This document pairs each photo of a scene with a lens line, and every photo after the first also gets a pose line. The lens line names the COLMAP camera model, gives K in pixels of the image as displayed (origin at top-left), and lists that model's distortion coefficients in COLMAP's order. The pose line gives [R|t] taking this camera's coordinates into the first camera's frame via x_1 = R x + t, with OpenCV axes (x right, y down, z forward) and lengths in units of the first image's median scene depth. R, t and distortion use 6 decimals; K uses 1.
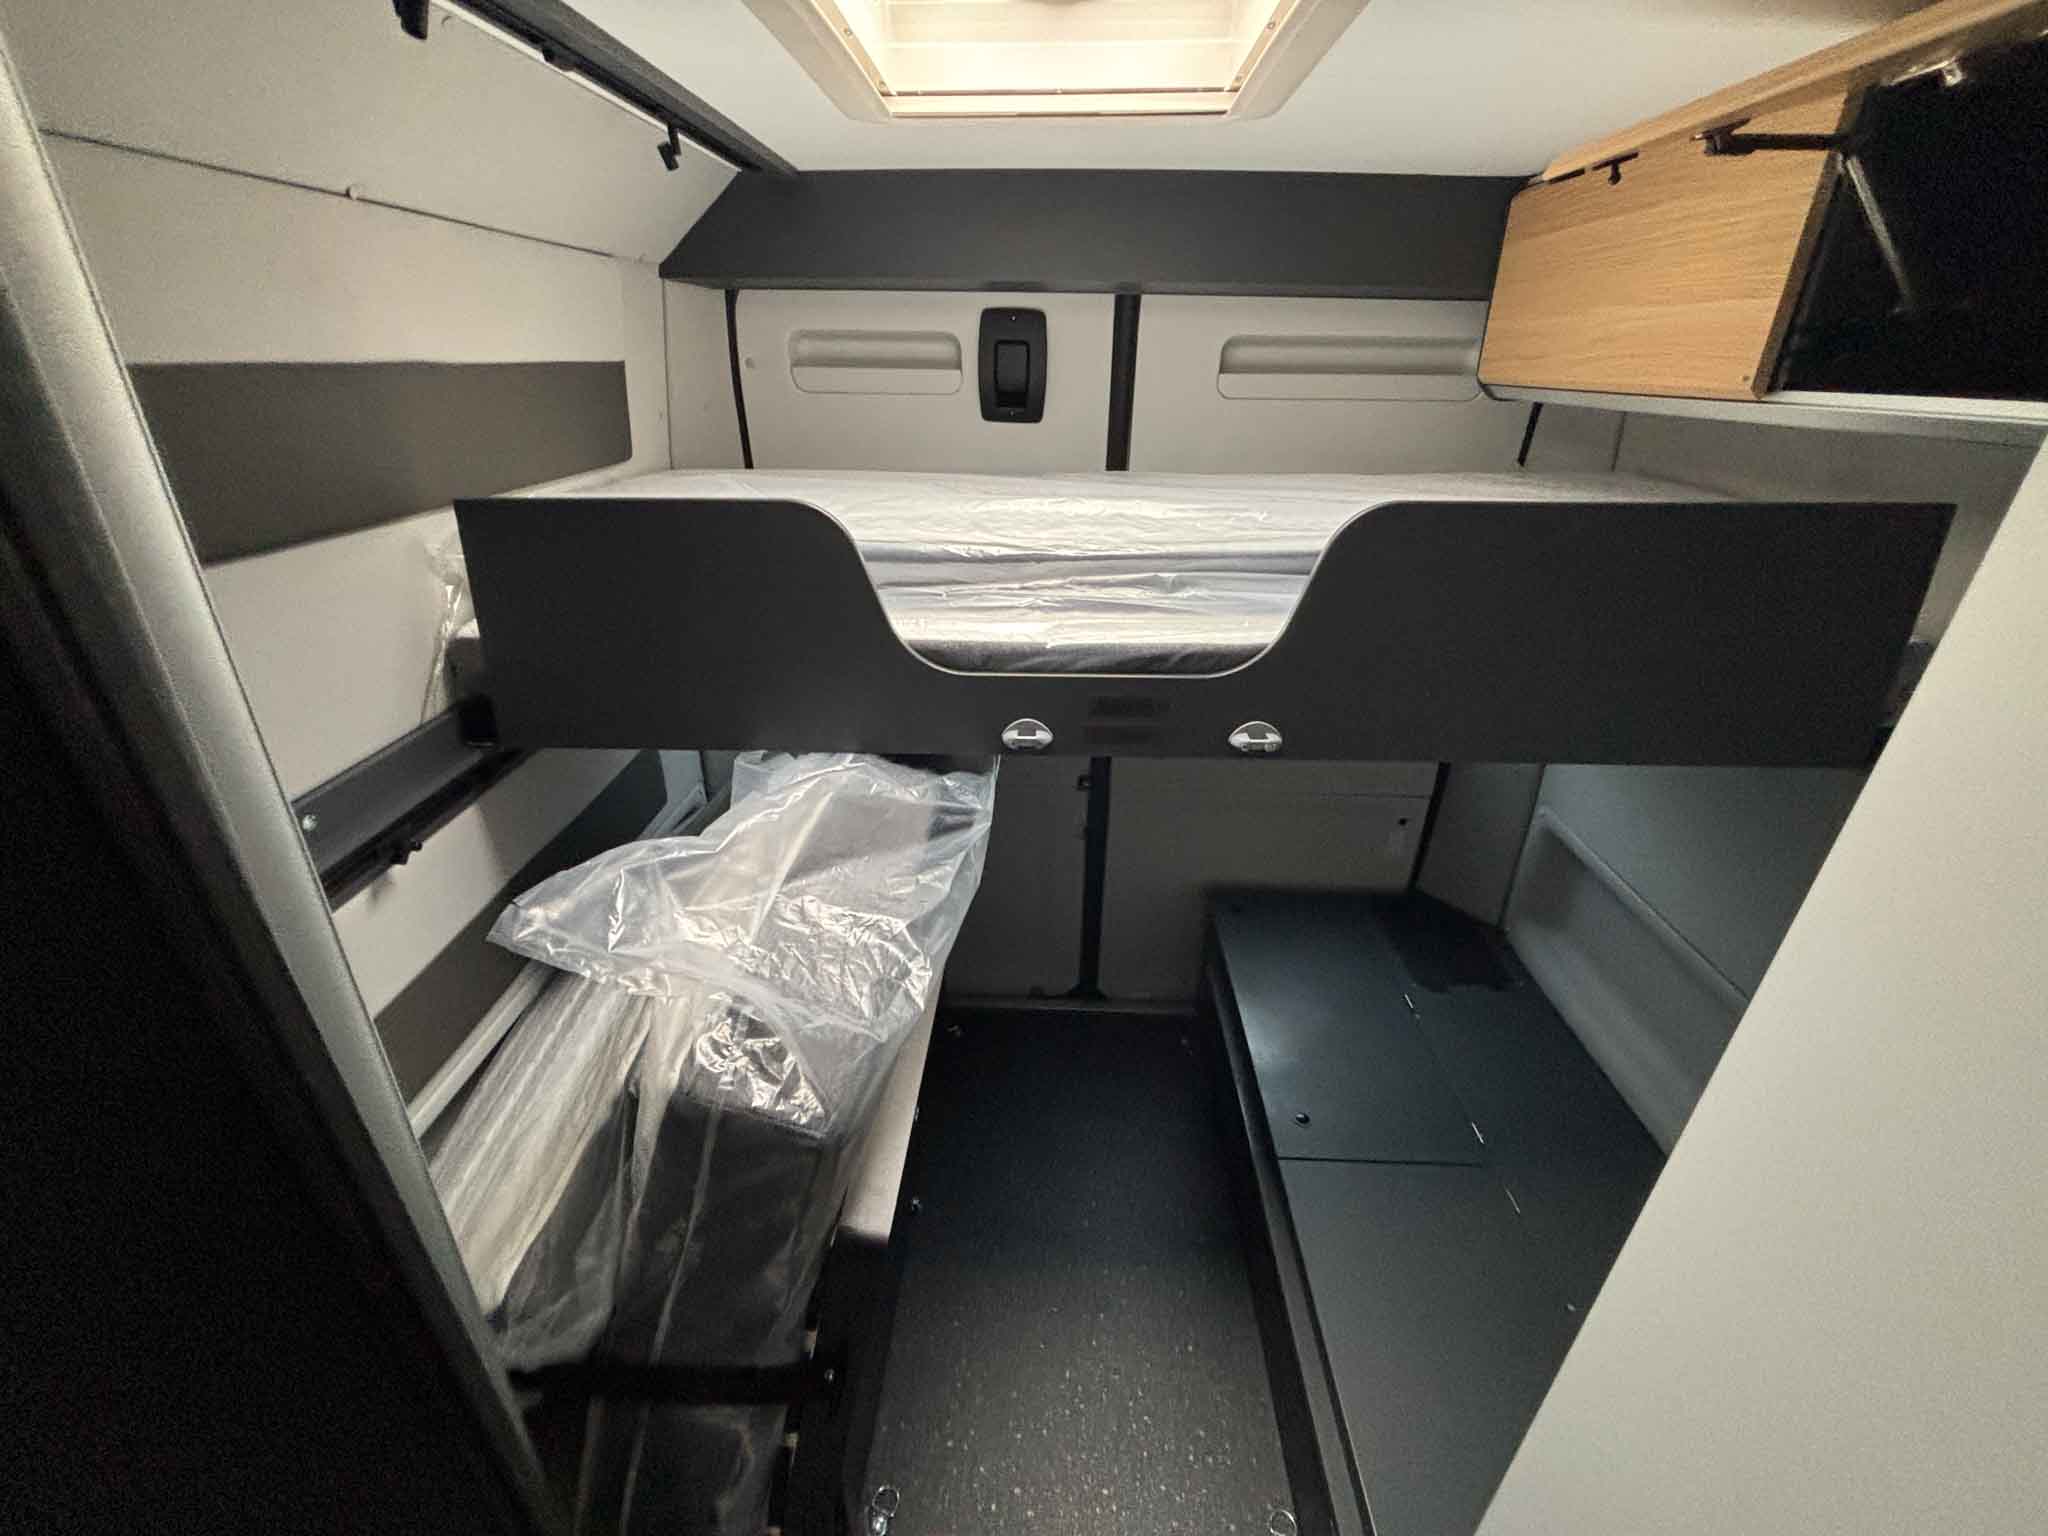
lens RADIAL K [[823.4, 0, 1017.5], [0, 823.4, 761.8], [0, 0, 1]] dist [-0.004010, 0.001042]
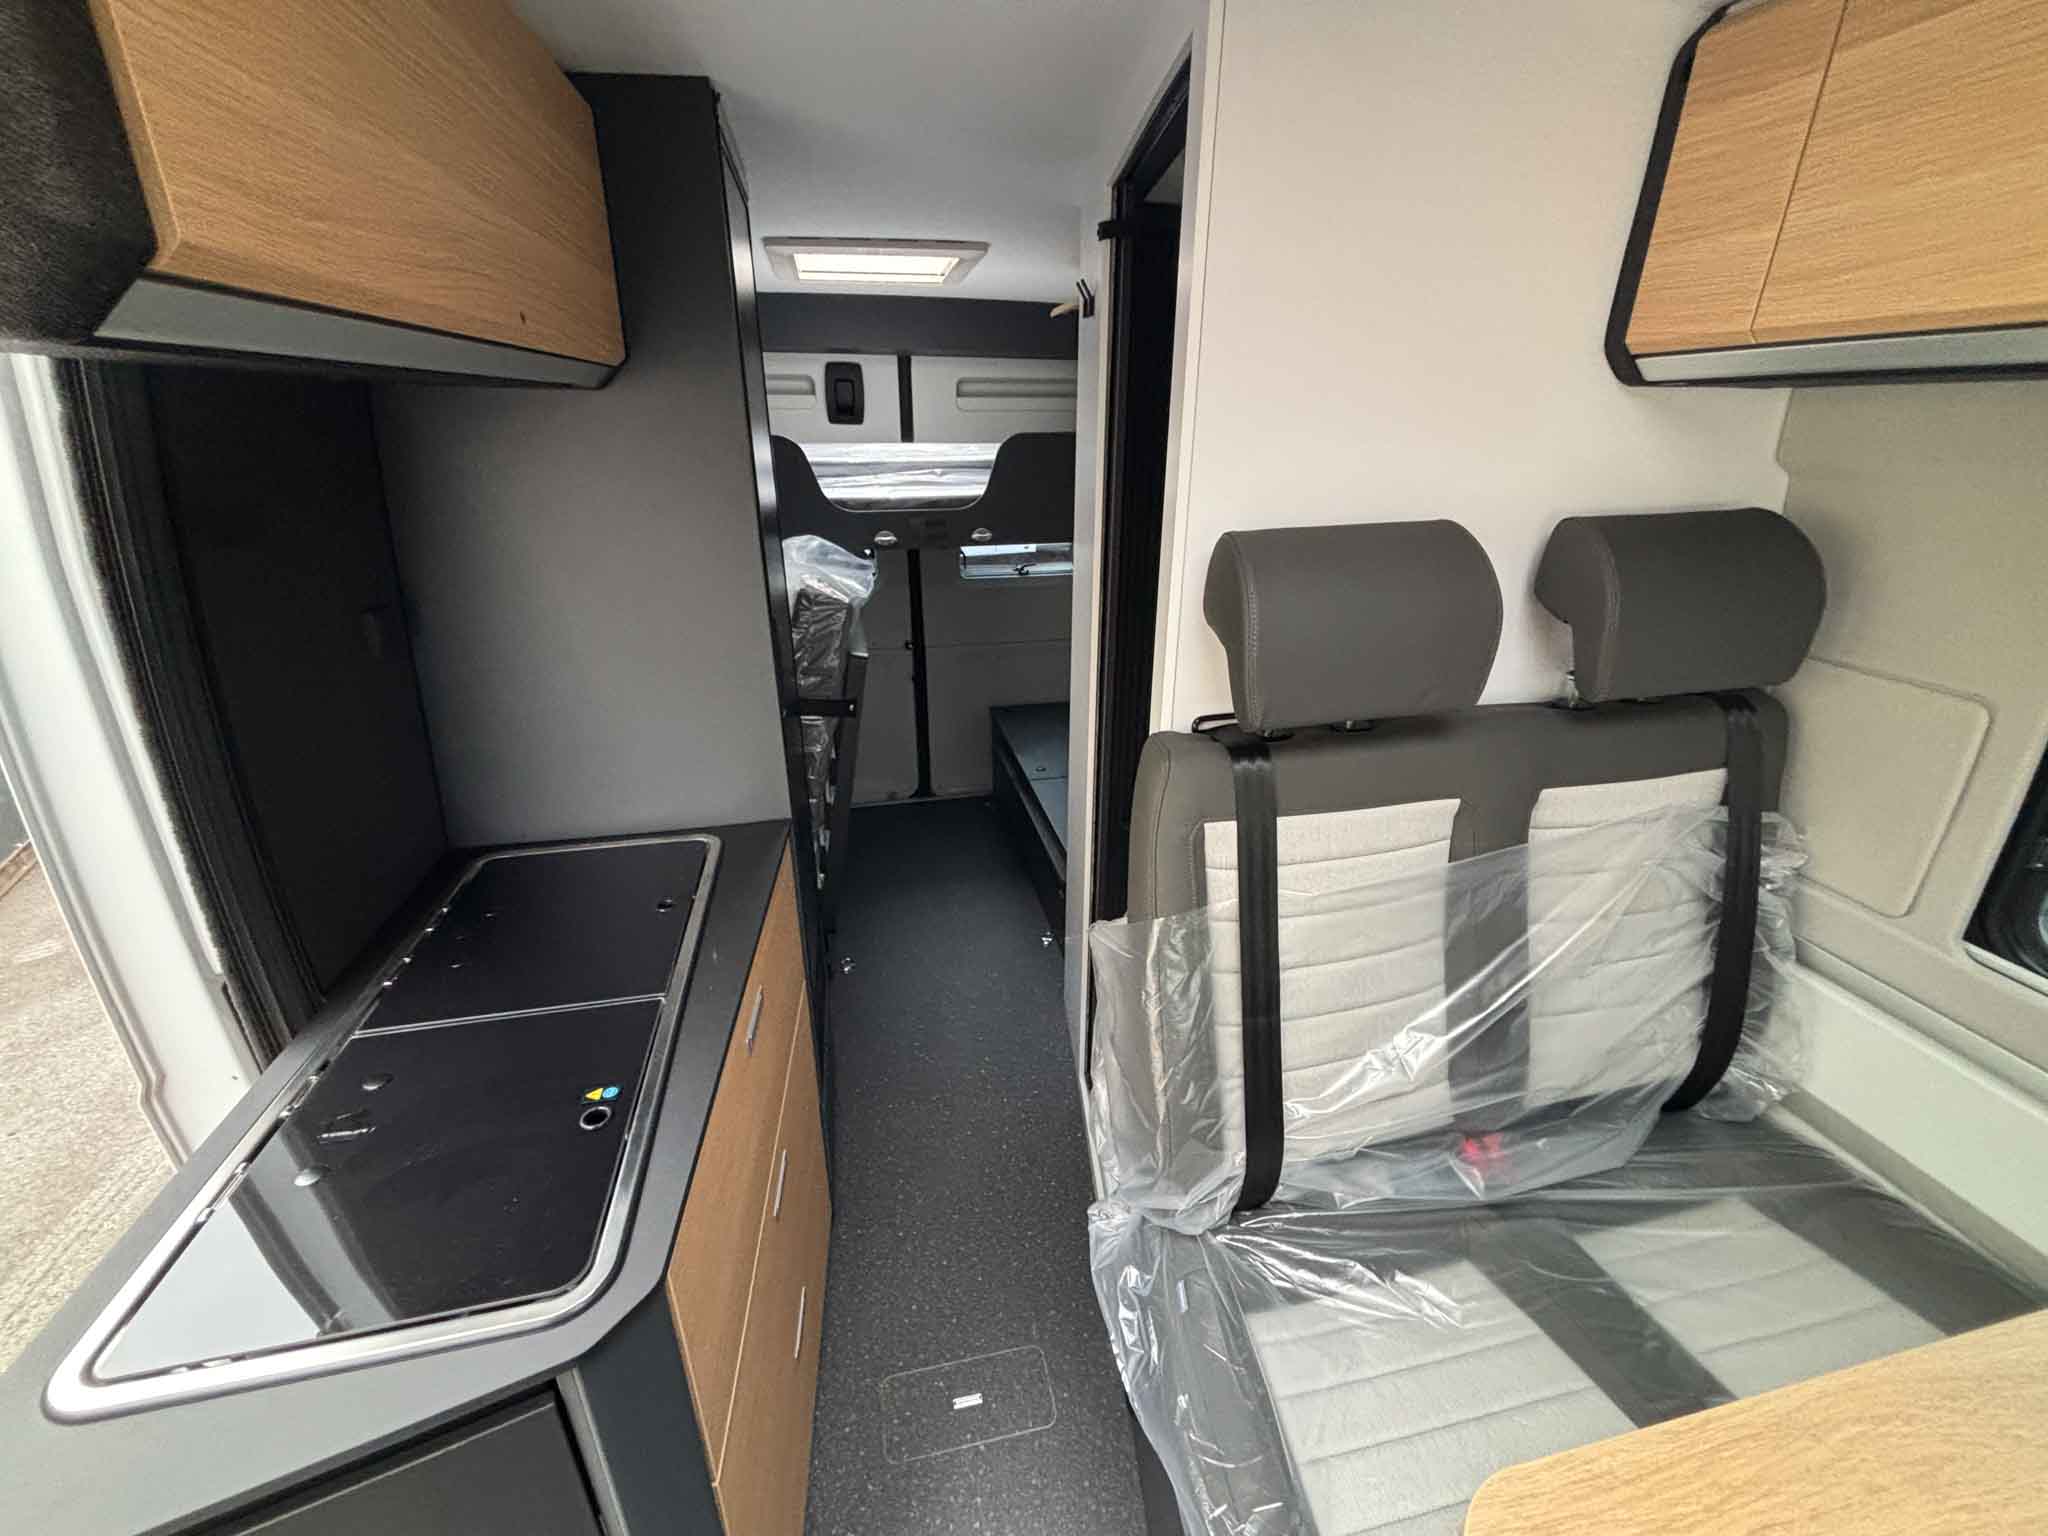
lens RADIAL K [[823.4, 0, 1029.0], [0, 823.4, 758.0], [0, 0, 1]] dist [-0.004010, 0.001042]
pose [[0.964035, -0.105603, 0.243896, -0.149098], [0.121851, 0.991160, -0.052476, 0.490292], [-0.236198, 0.080308, 0.968381, -0.839436]]
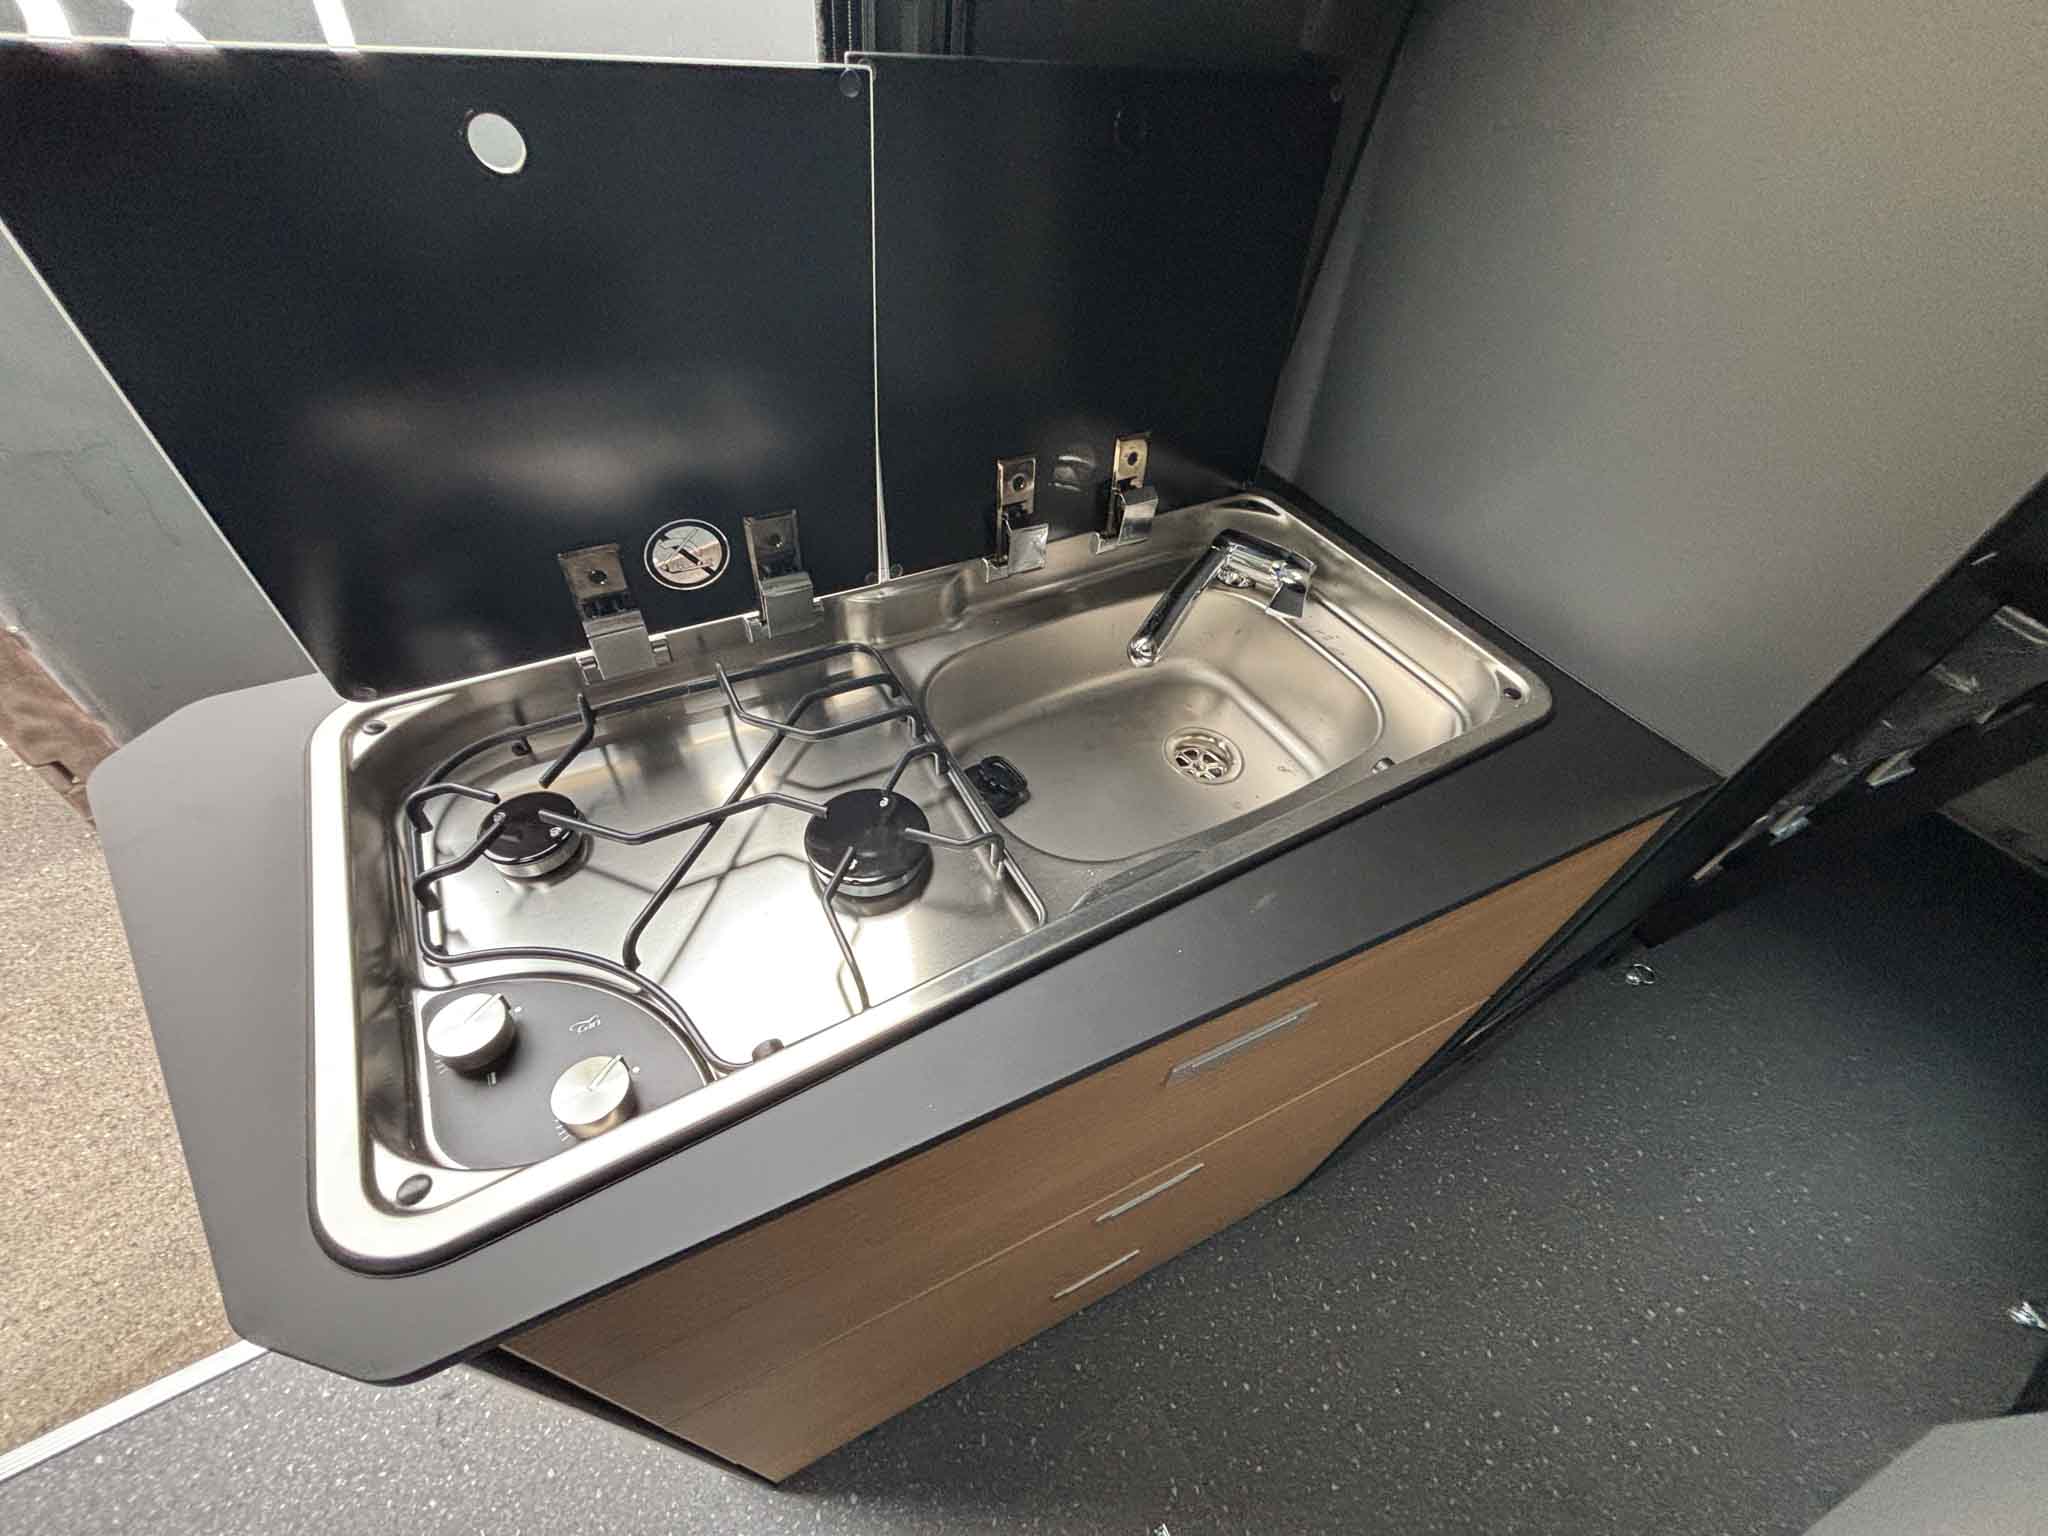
lens RADIAL K [[823.4, 0, 1023.9], [0, 823.4, 781.1], [0, 0, 1]] dist [-0.004010, 0.001042]
pose [[0.548998, 0.633154, -0.545634, -0.157605], [-0.435439, 0.773882, 0.459891, 0.443262], [0.713439, -0.014889, 0.700560, -0.399803]]
